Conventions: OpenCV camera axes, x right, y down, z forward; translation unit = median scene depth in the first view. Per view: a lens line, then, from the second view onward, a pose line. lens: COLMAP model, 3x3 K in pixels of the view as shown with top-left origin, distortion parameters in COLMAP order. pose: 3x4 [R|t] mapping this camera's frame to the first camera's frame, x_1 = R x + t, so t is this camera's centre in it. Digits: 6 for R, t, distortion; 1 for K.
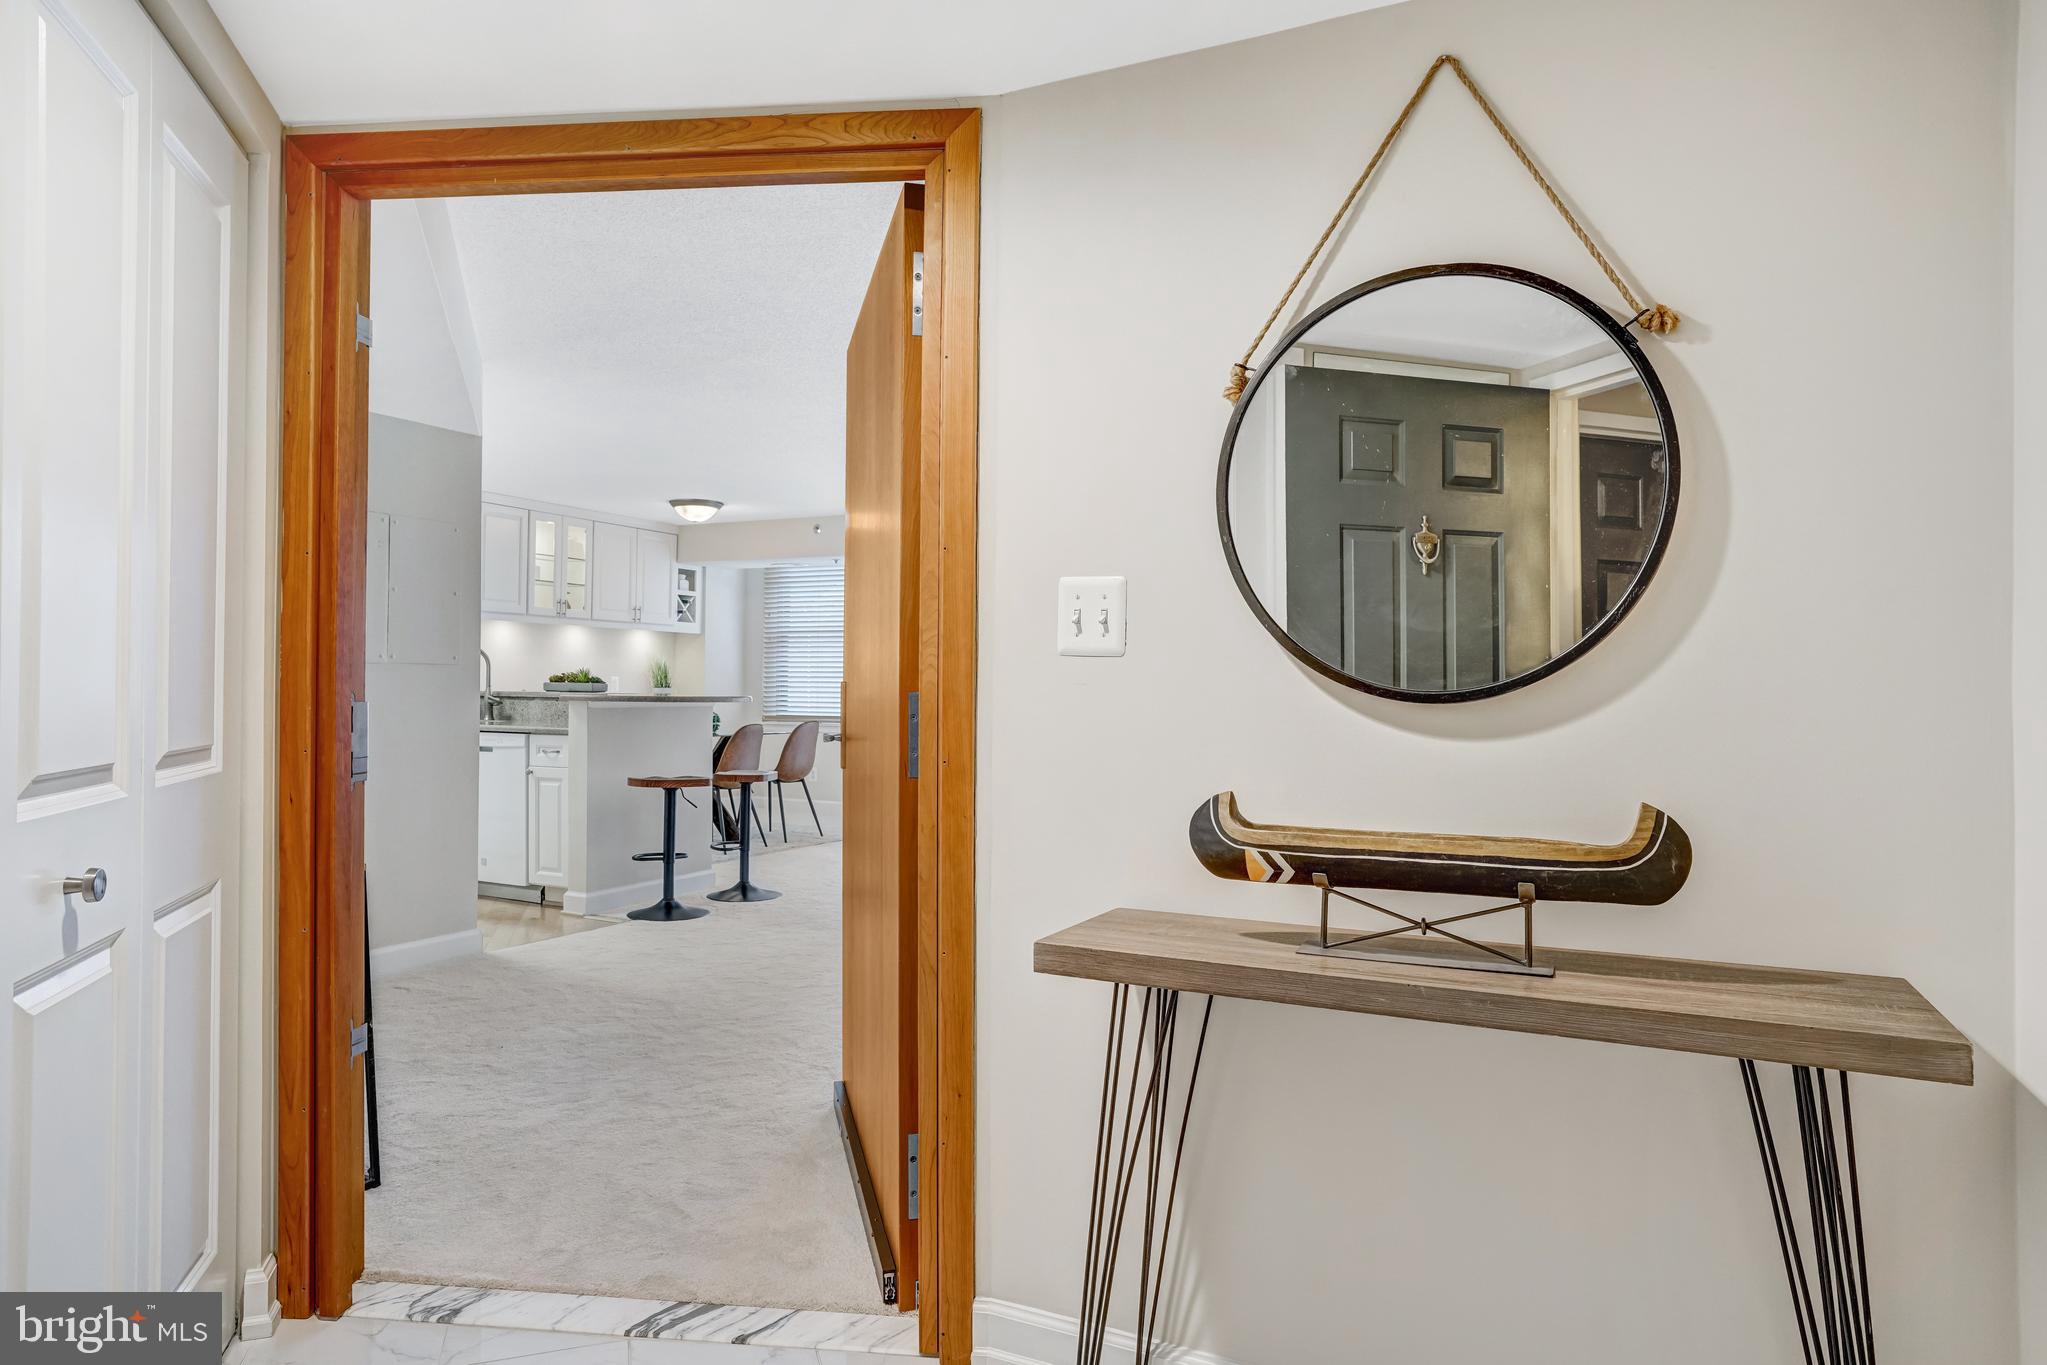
lens RADIAL K [[1192.2, 0, 1005.7], [0, 1192.2, 686.3], [0, 0, 1]] dist [0.022269, 0.004833]
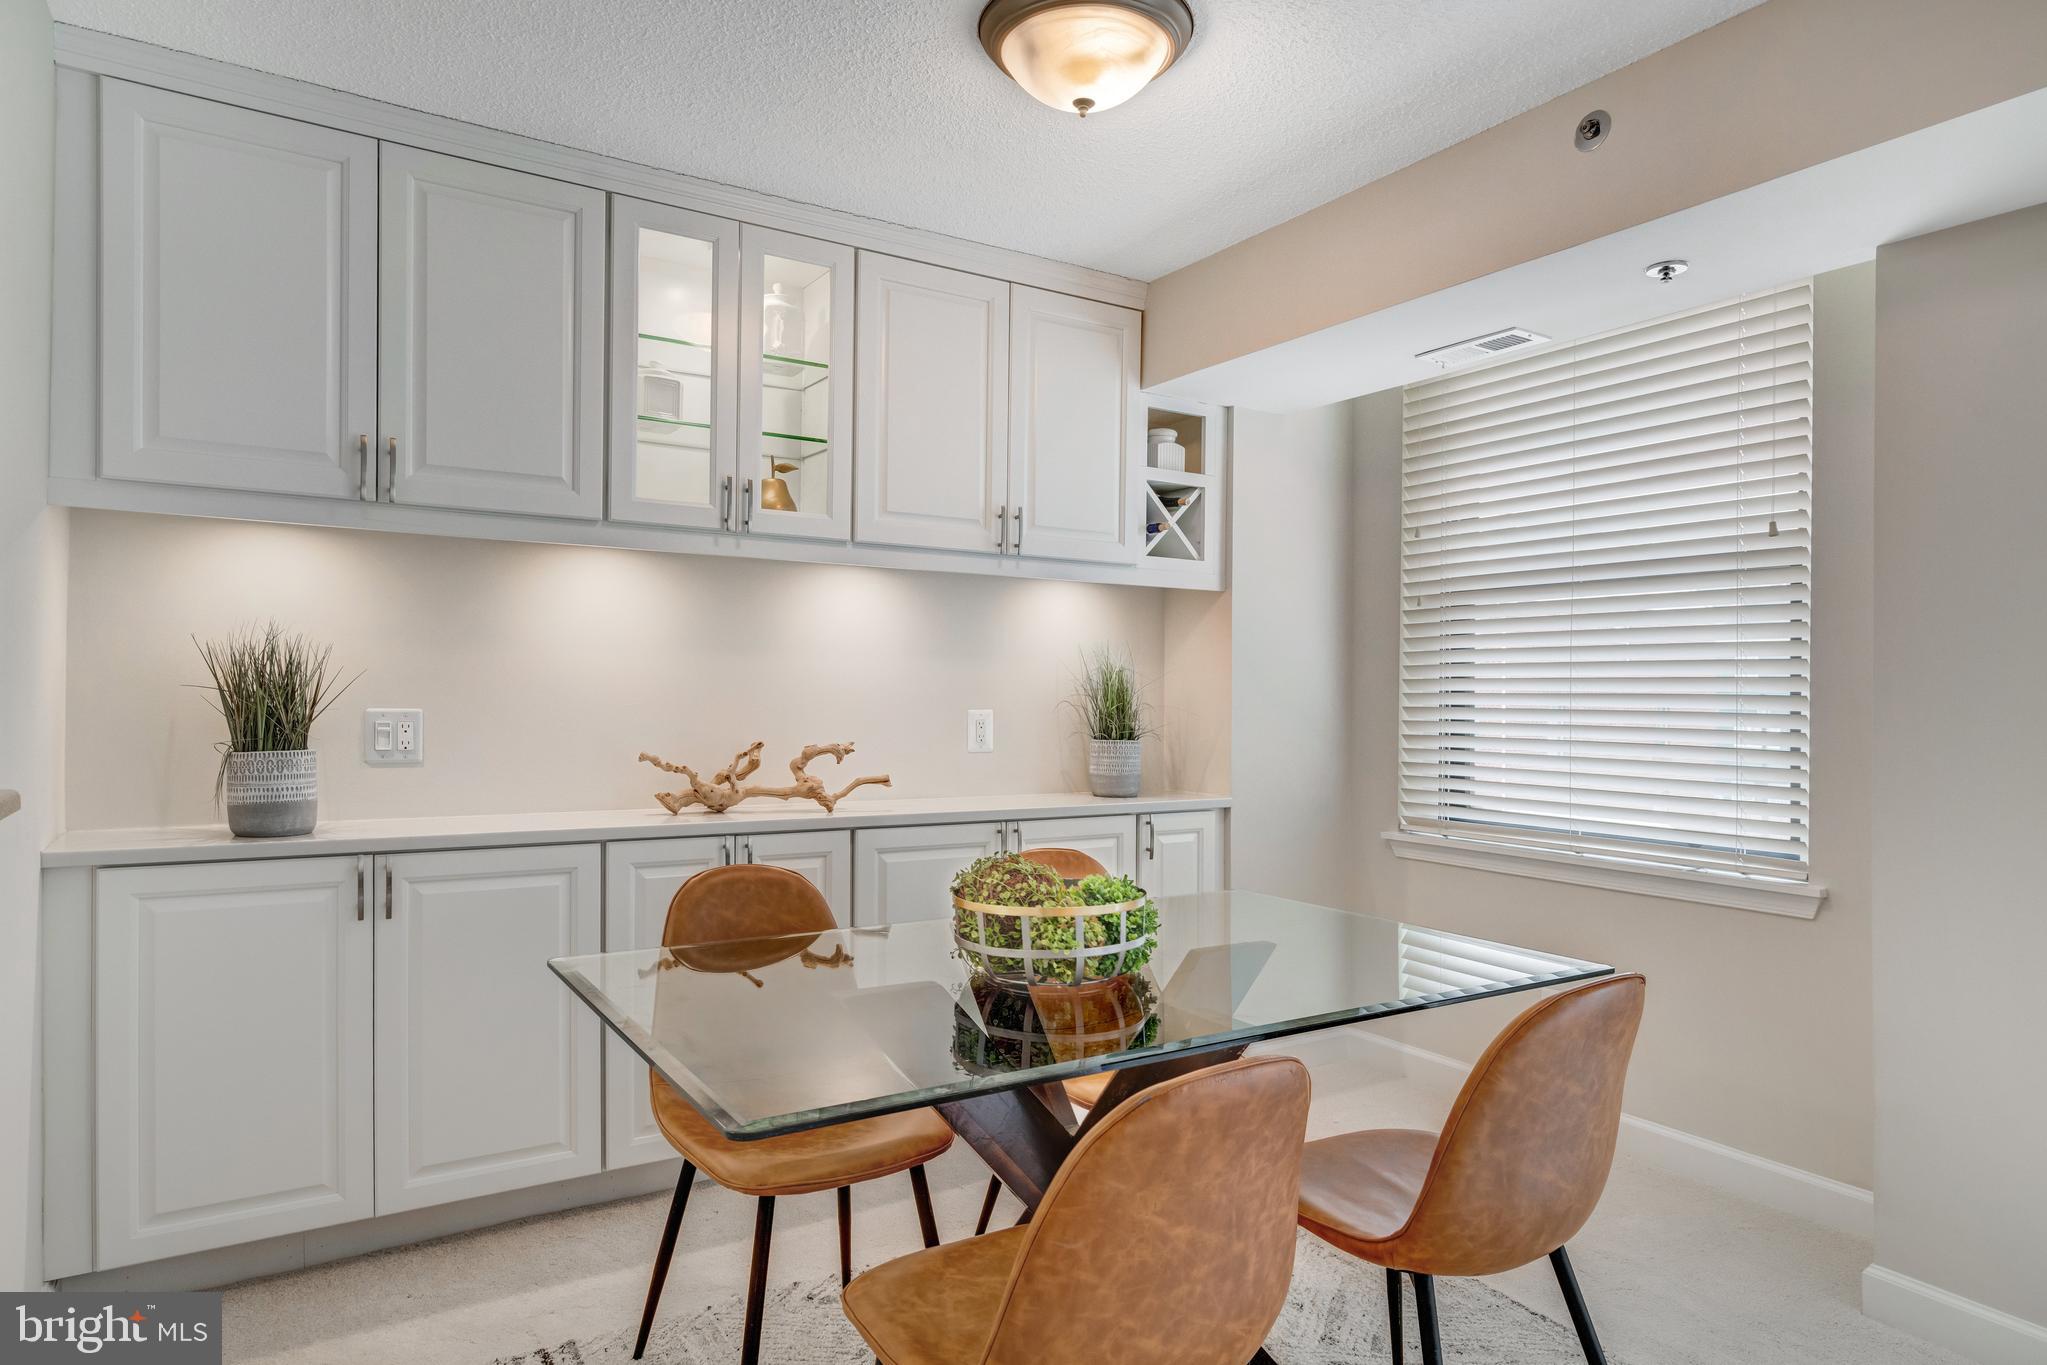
lens RADIAL K [[1192.2, 0, 1022.5], [0, 1192.2, 687.3], [0, 0, 1]] dist [0.022269, 0.004833]
pose [[0.856969, -0.003585, -0.515355, -0.136660], [-0.001820, 0.999949, -0.009983, -0.012646], [0.515365, 0.009493, 0.856918, 0.751682]]
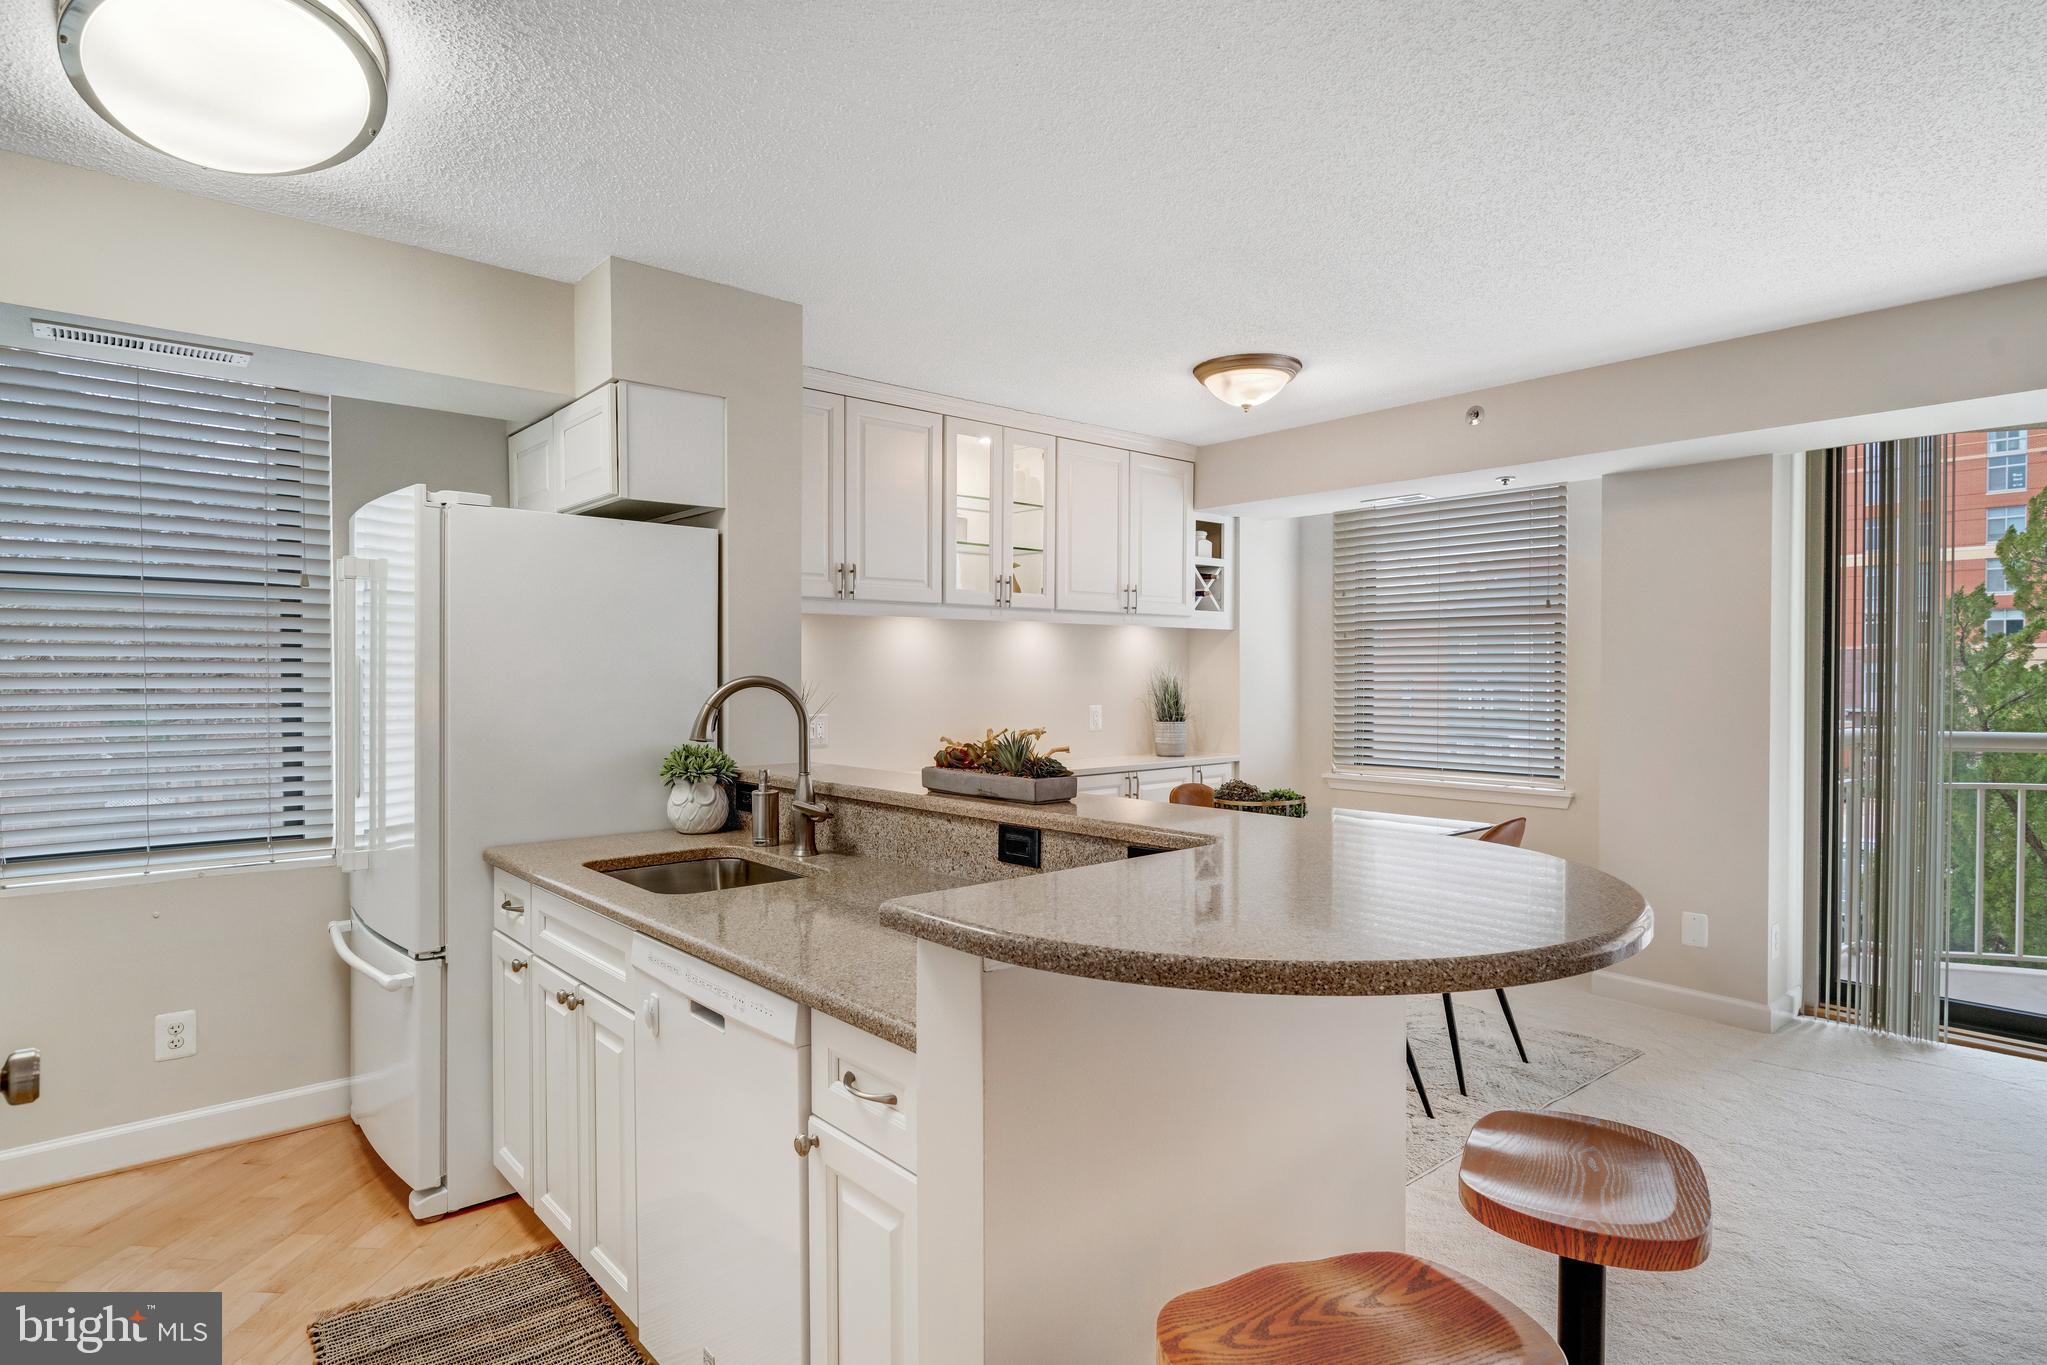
lens RADIAL K [[1084.5, 0, 1012.2], [0, 1084.5, 697.6], [0, 0, 1]] dist [0.000660, -0.000271]
pose [[0.923308, -0.003793, -0.384041, -0.169939], [0.012152, 0.999739, 0.019341, -0.025146], [0.383868, -0.022525, 0.923113, 0.522845]]
